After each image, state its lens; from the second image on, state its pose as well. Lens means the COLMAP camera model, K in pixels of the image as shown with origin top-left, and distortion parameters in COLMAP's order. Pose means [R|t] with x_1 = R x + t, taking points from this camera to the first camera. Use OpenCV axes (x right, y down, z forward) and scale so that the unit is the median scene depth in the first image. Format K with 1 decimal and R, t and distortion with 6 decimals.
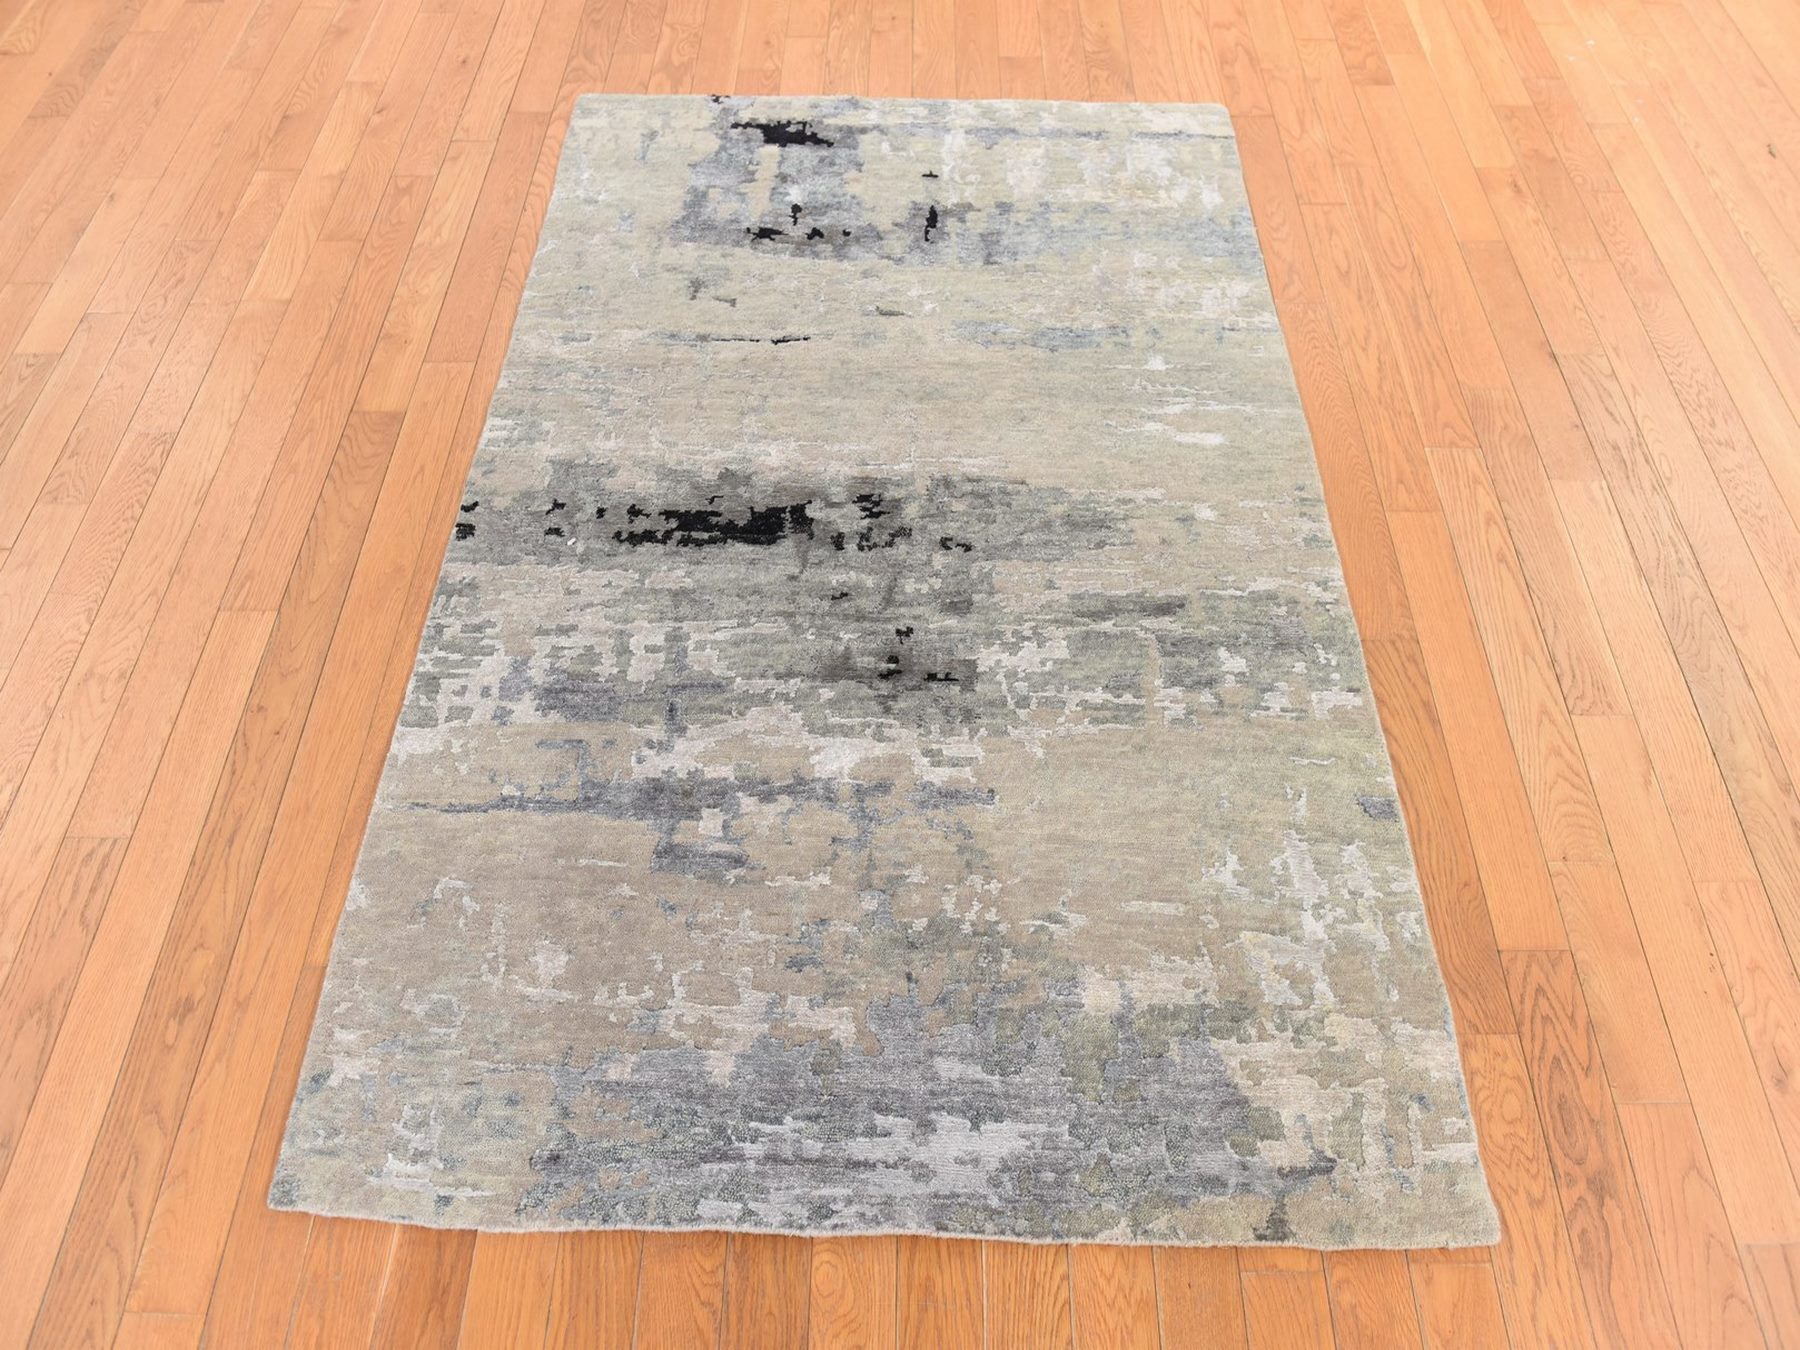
lens RADIAL K [[1373.8, 0, 887.8], [0, 1373.8, 676.9], [0, 0, 1]] dist [-0.041435, -0.004436]
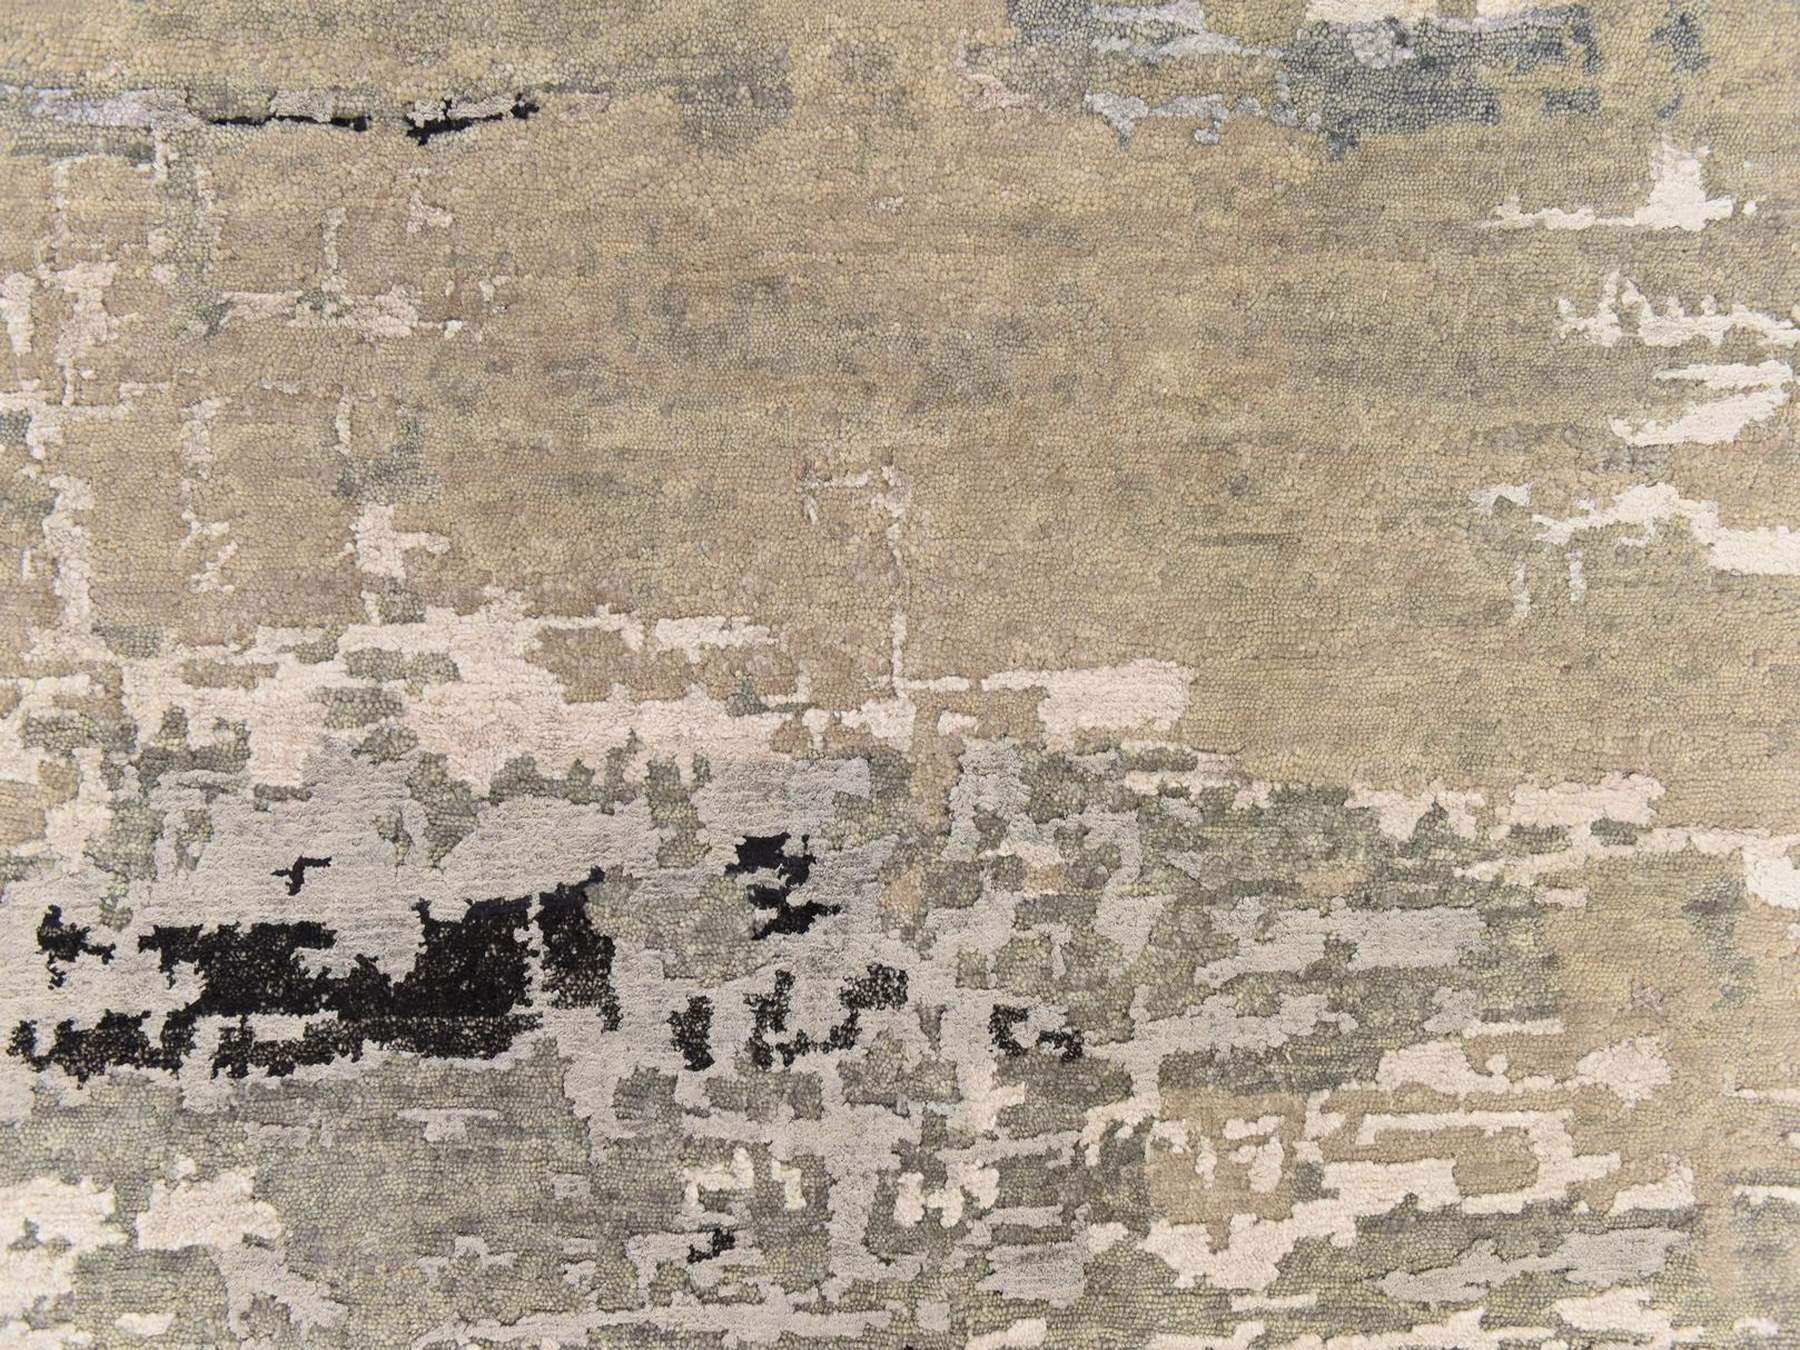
lens RADIAL K [[1987.7, 0, 899.1], [0, 1987.7, 676.1], [0, 0, 1]] dist [0.053787, 0.000000]
pose [[0.998389, -0.045045, 0.034505, 0.001876], [0.015421, 0.800623, 0.598970, -0.460079], [-0.054605, -0.597473, 0.800028, 0.647054]]
